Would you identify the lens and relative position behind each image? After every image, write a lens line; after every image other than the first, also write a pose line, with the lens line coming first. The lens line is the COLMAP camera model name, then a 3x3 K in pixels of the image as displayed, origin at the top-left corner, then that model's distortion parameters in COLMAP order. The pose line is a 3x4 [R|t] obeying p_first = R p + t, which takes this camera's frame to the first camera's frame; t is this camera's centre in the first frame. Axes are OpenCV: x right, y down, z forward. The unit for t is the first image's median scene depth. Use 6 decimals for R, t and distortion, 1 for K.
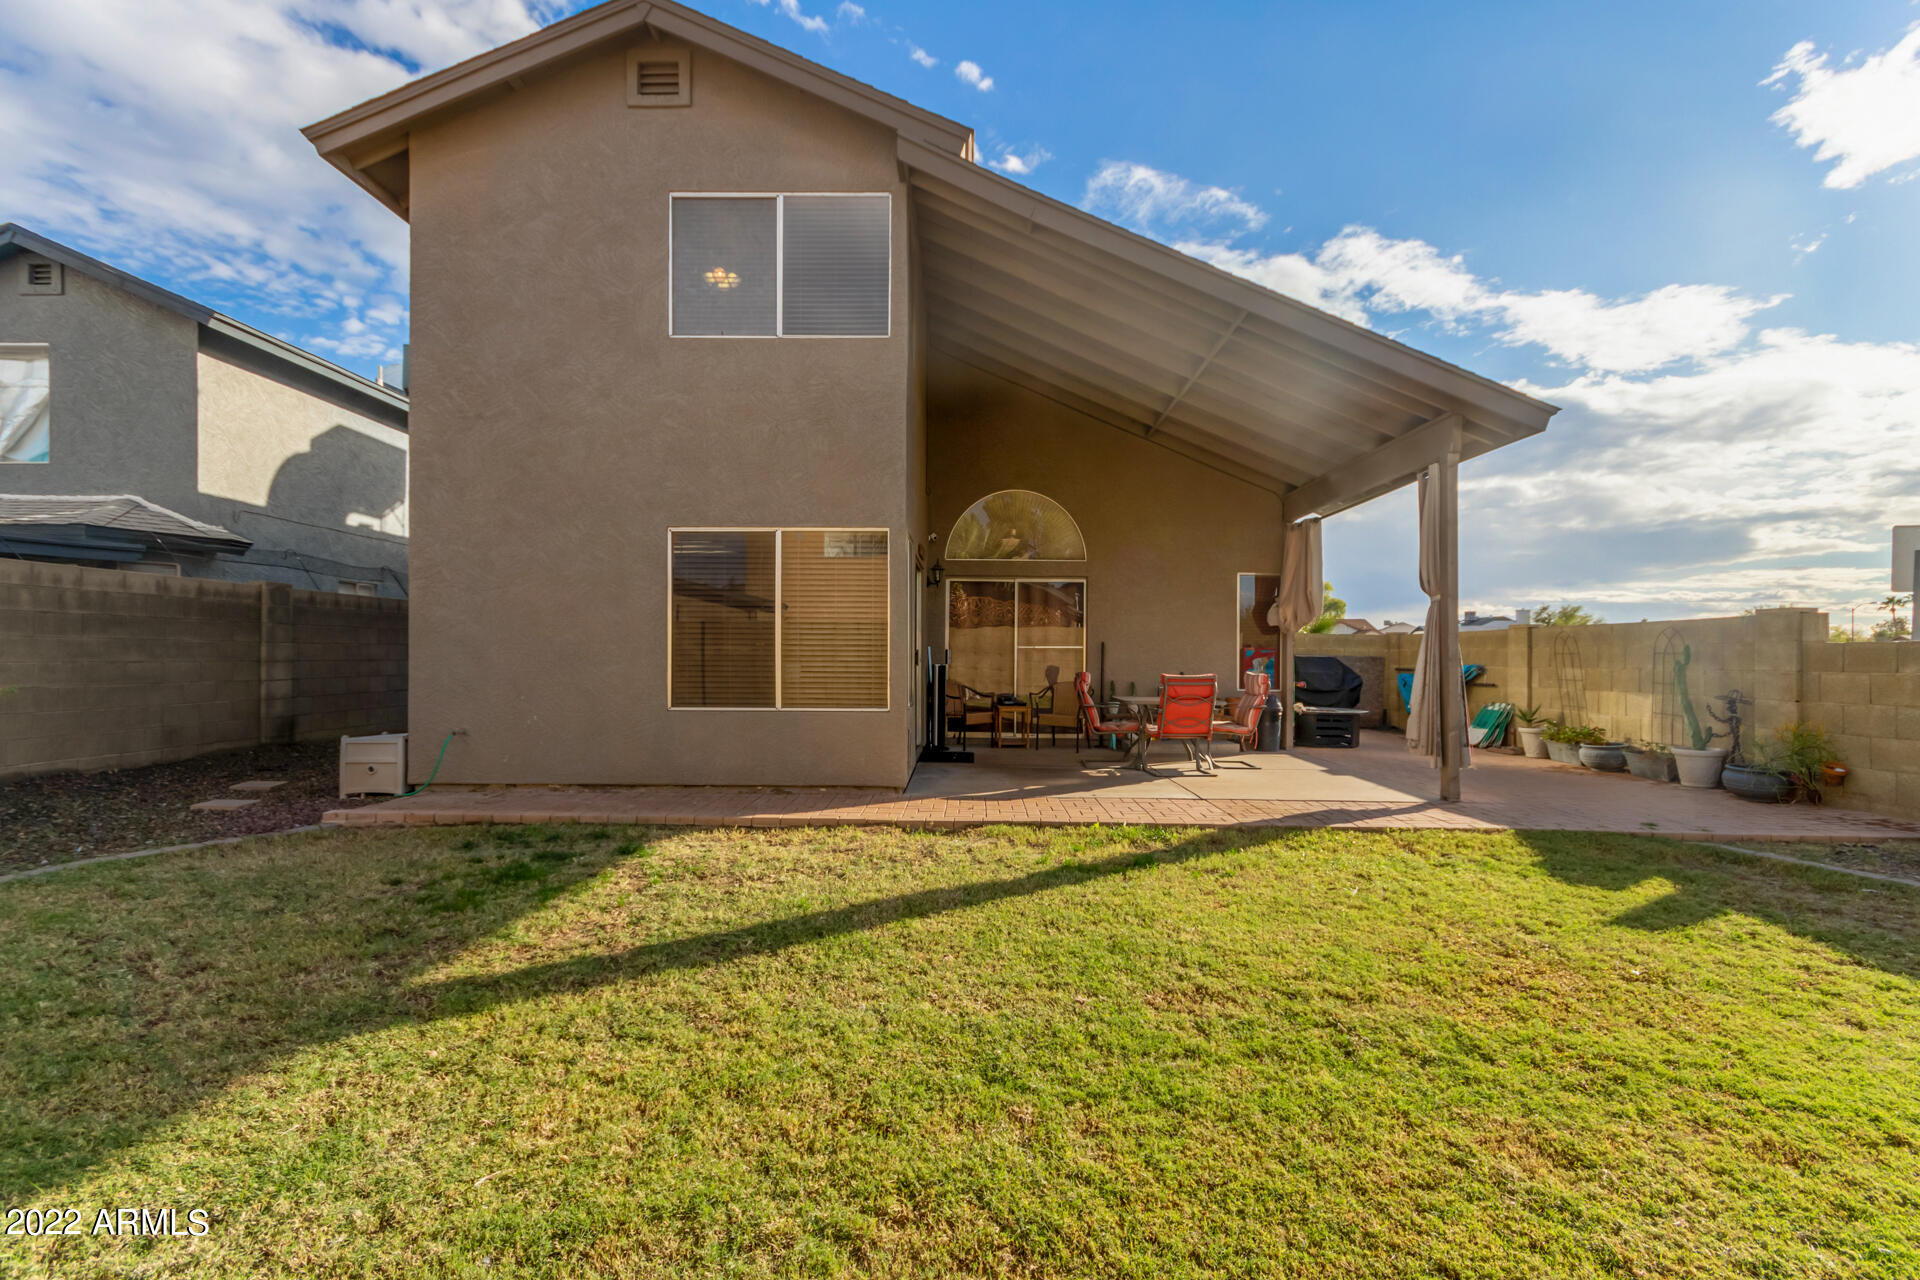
lens RADIAL K [[896.1, 0, 969.2], [0, 896.1, 651.2], [0, 0, 1]] dist [0.005627, 0.001721]
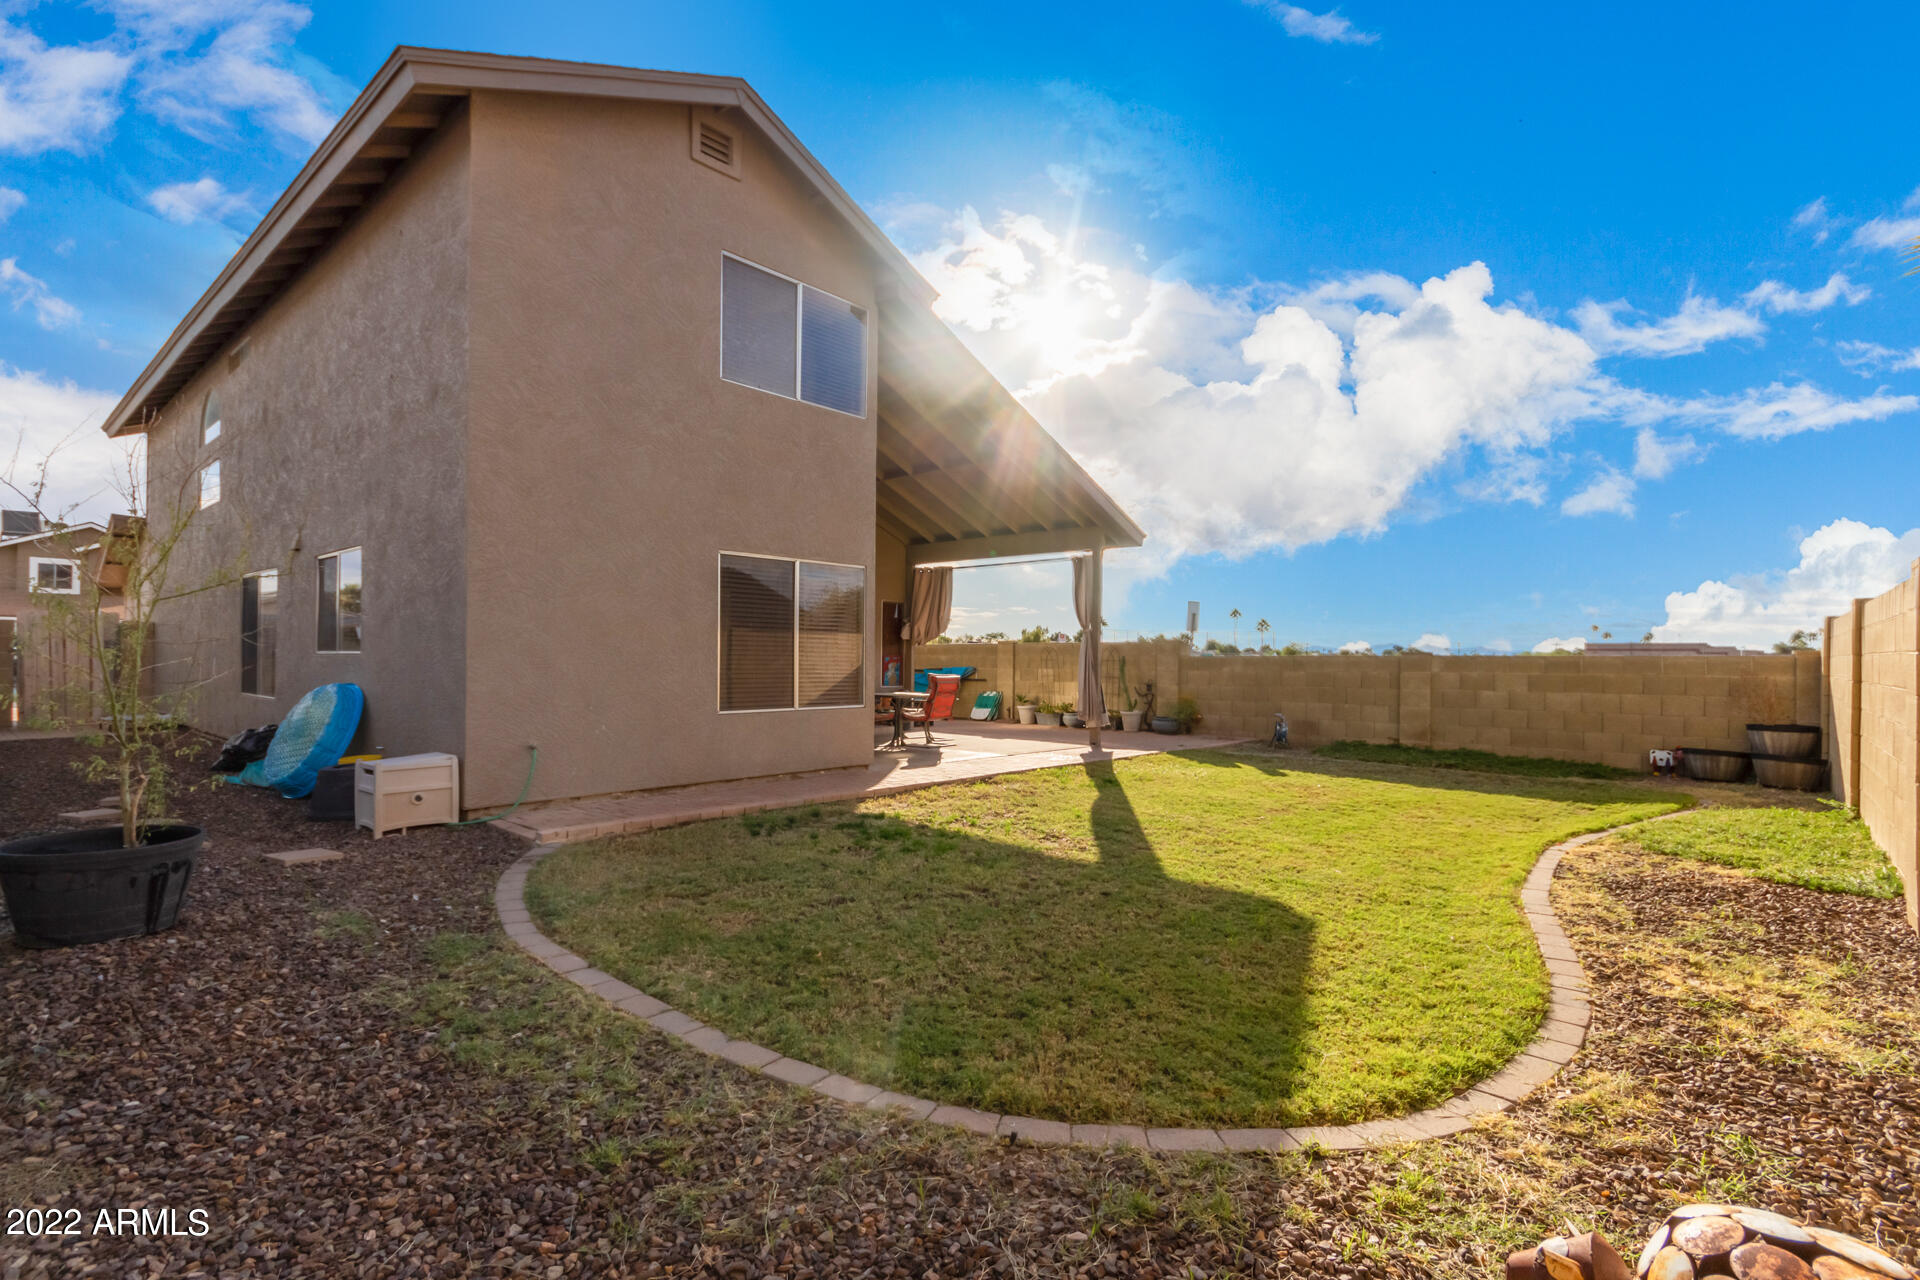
lens RADIAL K [[896.1, 0, 969.2], [0, 896.1, 651.2], [0, 0, 1]] dist [0.005627, 0.001721]
pose [[0.646746, 0.007273, 0.762671, -0.981062], [-0.007391, 0.999967, -0.003269, -0.010625], [-0.762669, -0.003522, 0.646779, 0.042836]]
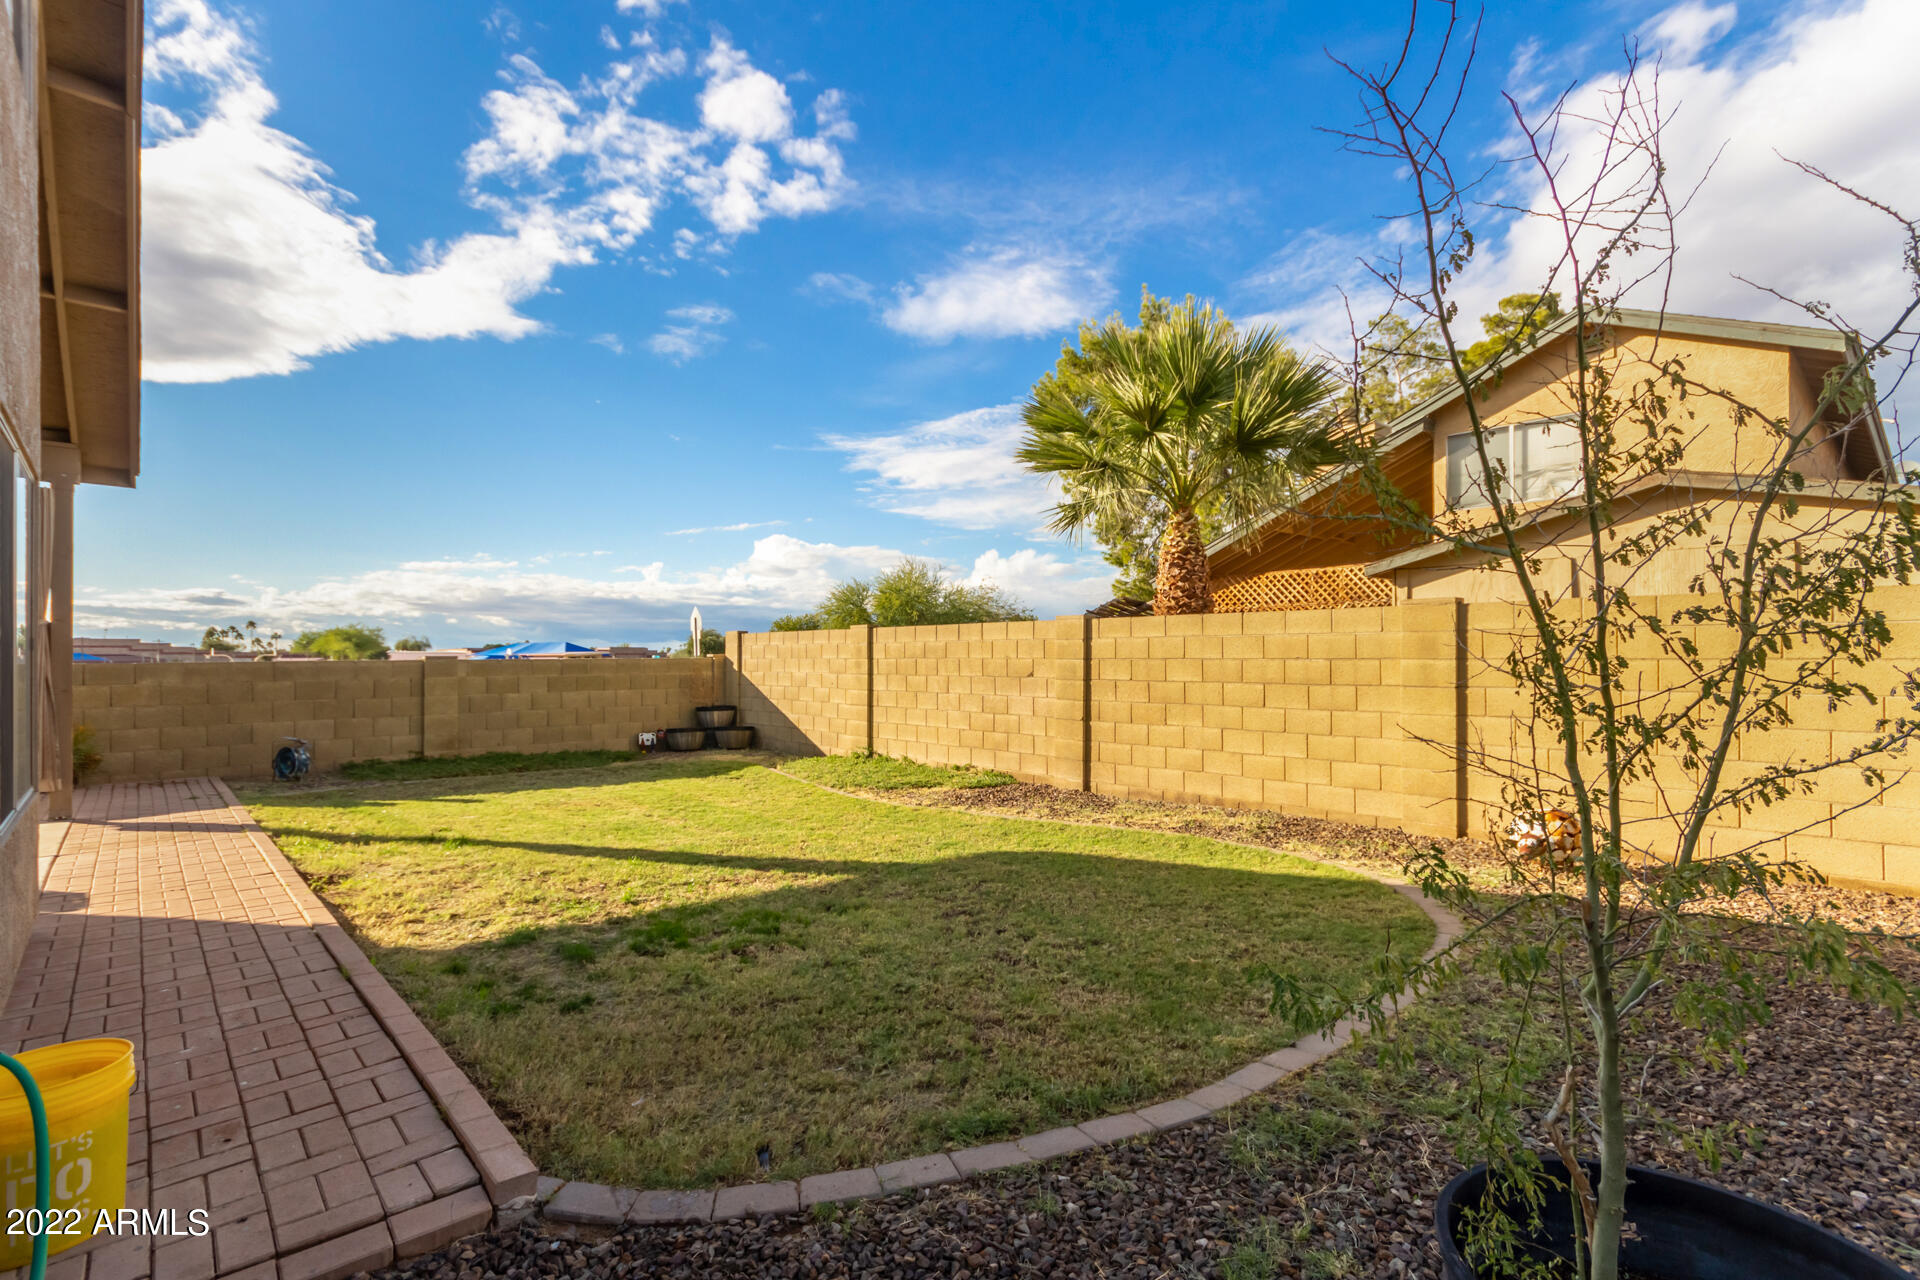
lens RADIAL K [[896.1, 0, 969.2], [0, 896.1, 651.2], [0, 0, 1]] dist [0.005627, 0.001721]
pose [[-0.690454, 0.004133, 0.723364, -0.937444], [-0.001535, 0.999973, -0.007179, -0.020147], [-0.723375, -0.006067, -0.690429, 0.962994]]
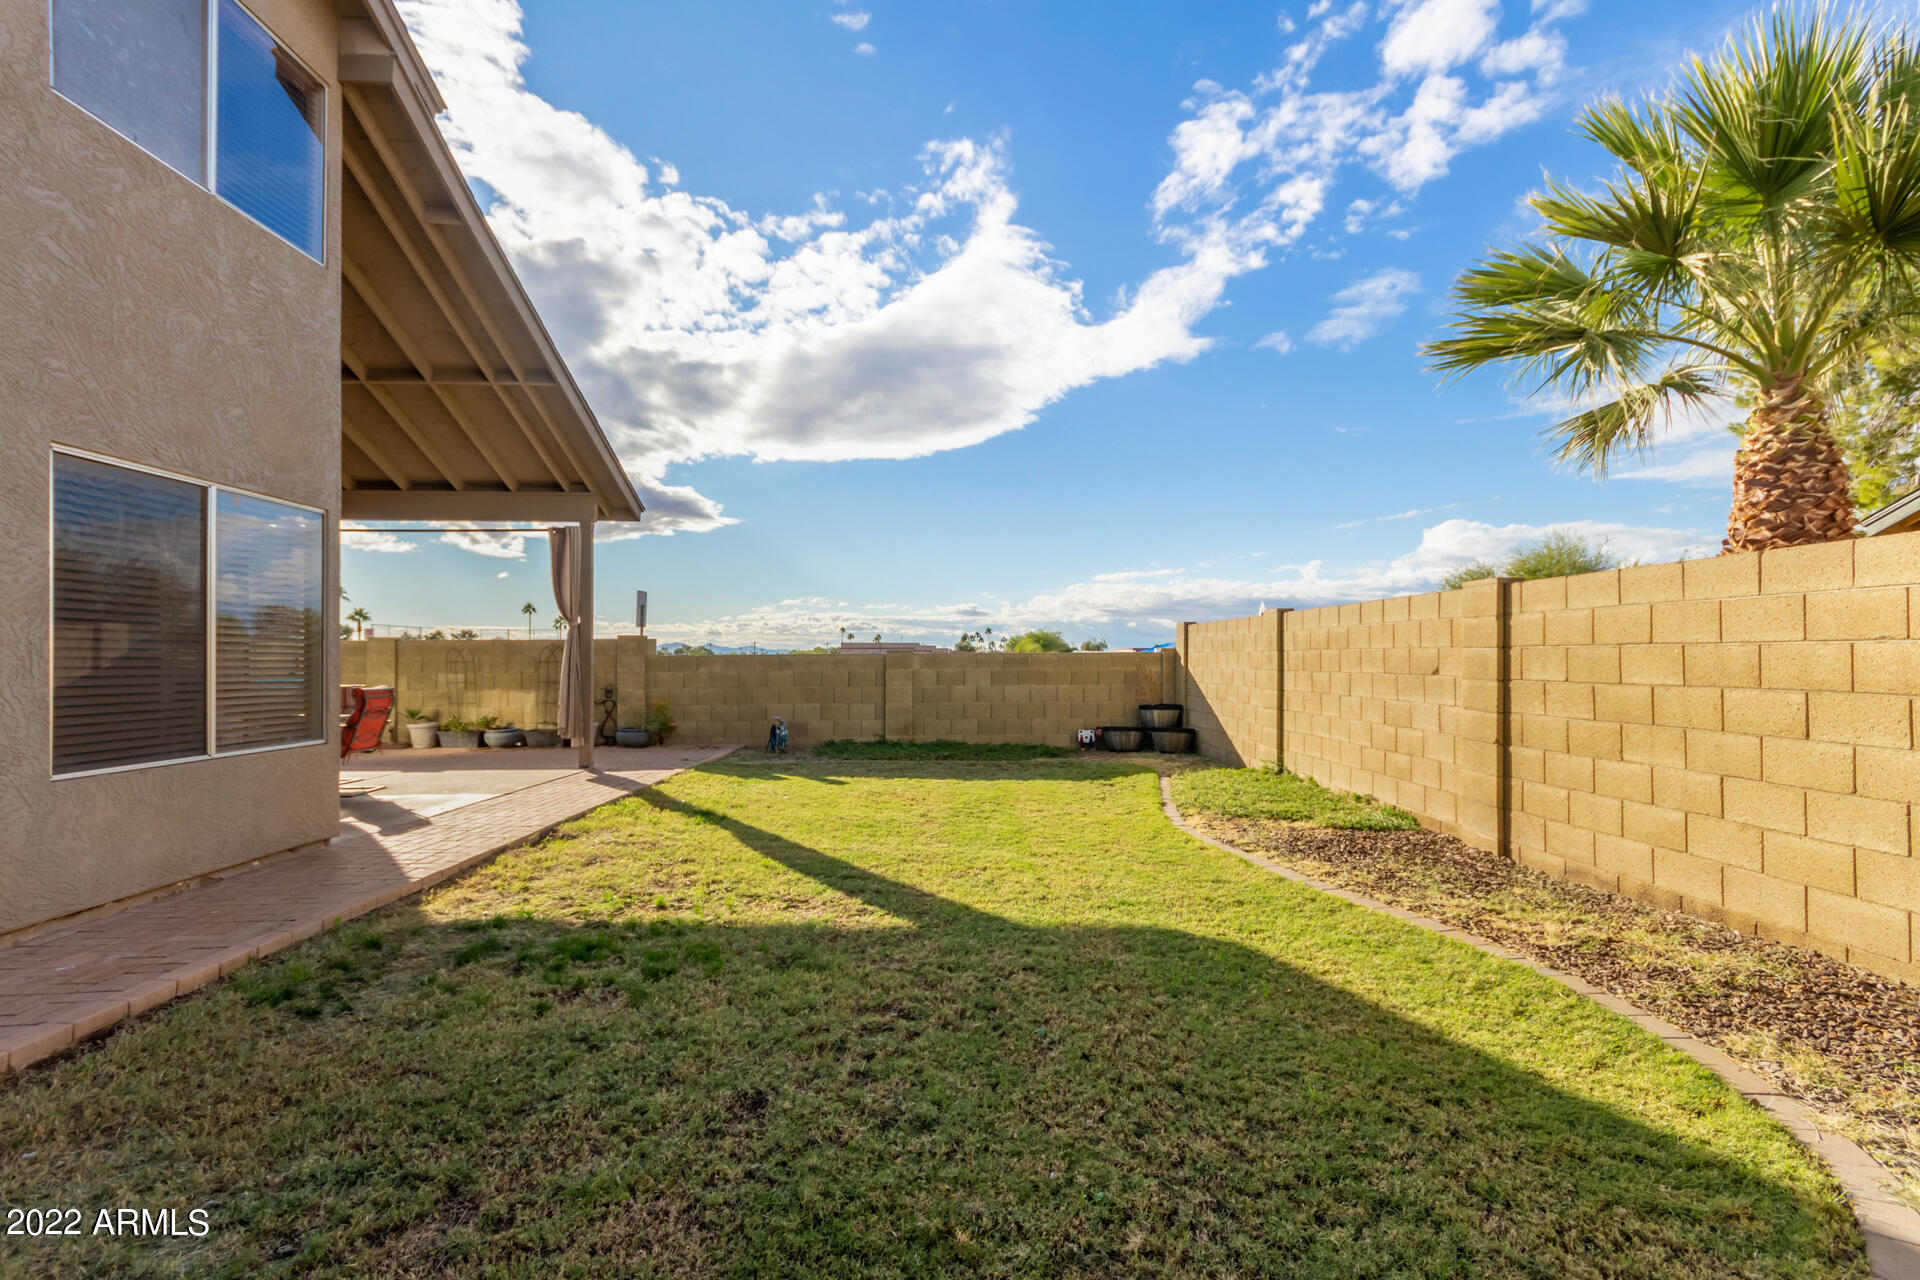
lens RADIAL K [[896.1, 0, 969.2], [0, 896.1, 651.2], [0, 0, 1]] dist [0.005627, 0.001721]
pose [[-0.055710, 0.005310, 0.998433, -0.906420], [-0.000794, 0.999985, -0.005363, -0.009532], [-0.998447, -0.001091, -0.055705, 0.477954]]
